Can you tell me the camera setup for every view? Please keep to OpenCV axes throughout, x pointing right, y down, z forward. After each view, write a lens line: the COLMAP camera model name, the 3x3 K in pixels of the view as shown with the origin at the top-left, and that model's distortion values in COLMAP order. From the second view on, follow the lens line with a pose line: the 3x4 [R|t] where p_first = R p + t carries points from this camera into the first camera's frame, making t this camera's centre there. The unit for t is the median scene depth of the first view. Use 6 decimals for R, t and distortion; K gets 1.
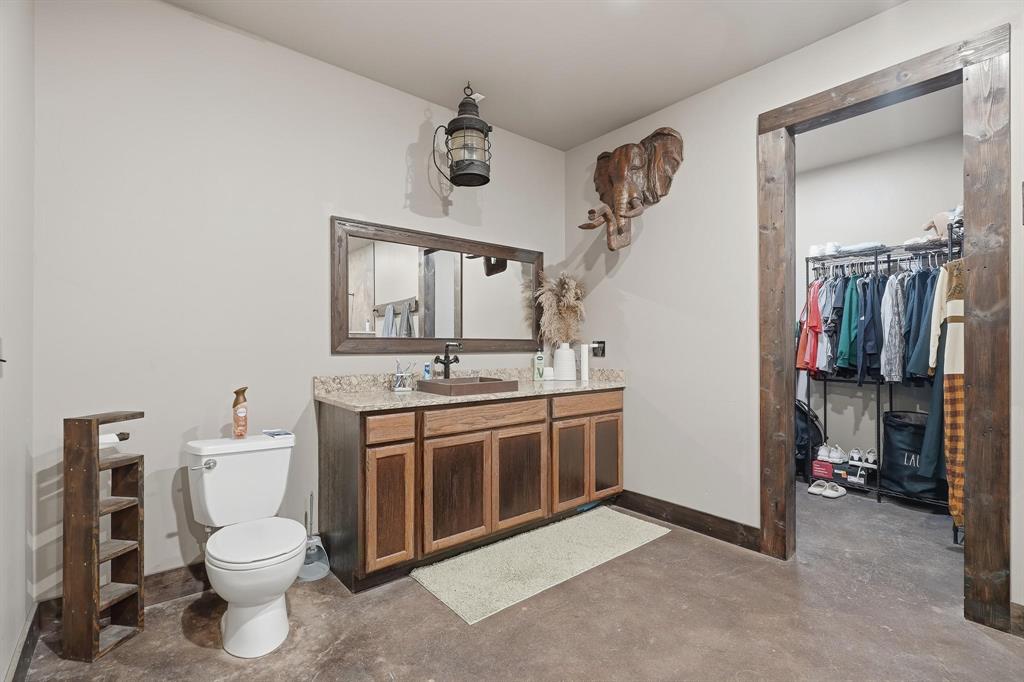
lens RADIAL K [[472.8, 0, 512.6], [0, 472.8, 345.0], [0, 0, 1]] dist [-0.003758, 0.001114]
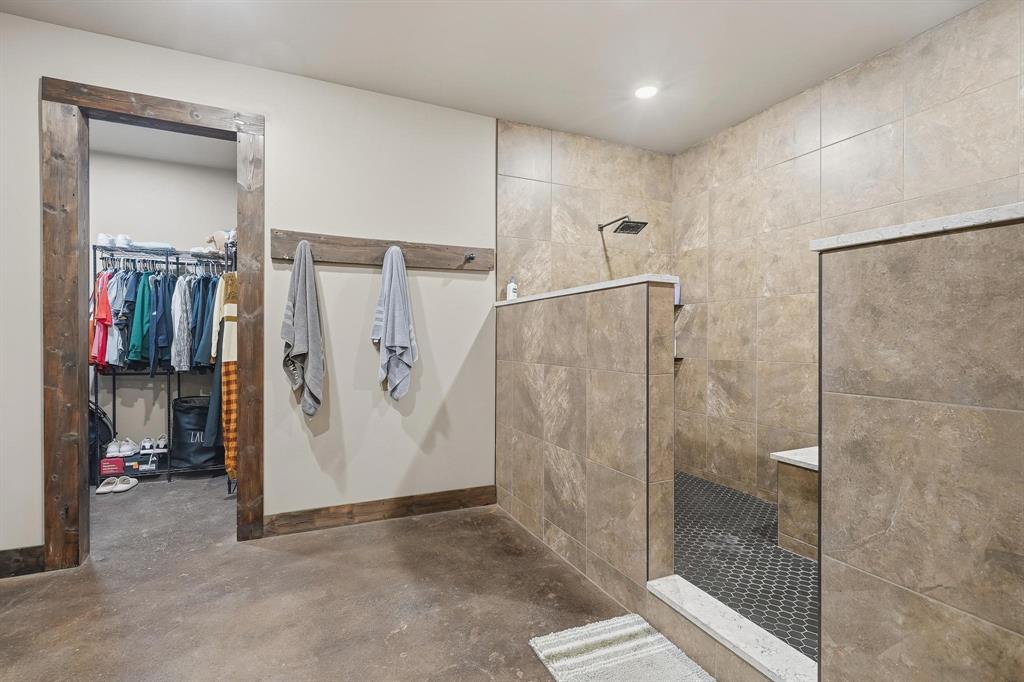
lens RADIAL K [[472.8, 0, 511.7], [0, 472.8, 341.5], [0, 0, 1]] dist [-0.003758, 0.001114]
pose [[0.267623, -0.001892, 0.963522, -0.094193], [-0.004016, 0.999987, 0.003079, 0.000235], [-0.963515, -0.004693, 0.267612, -0.082893]]
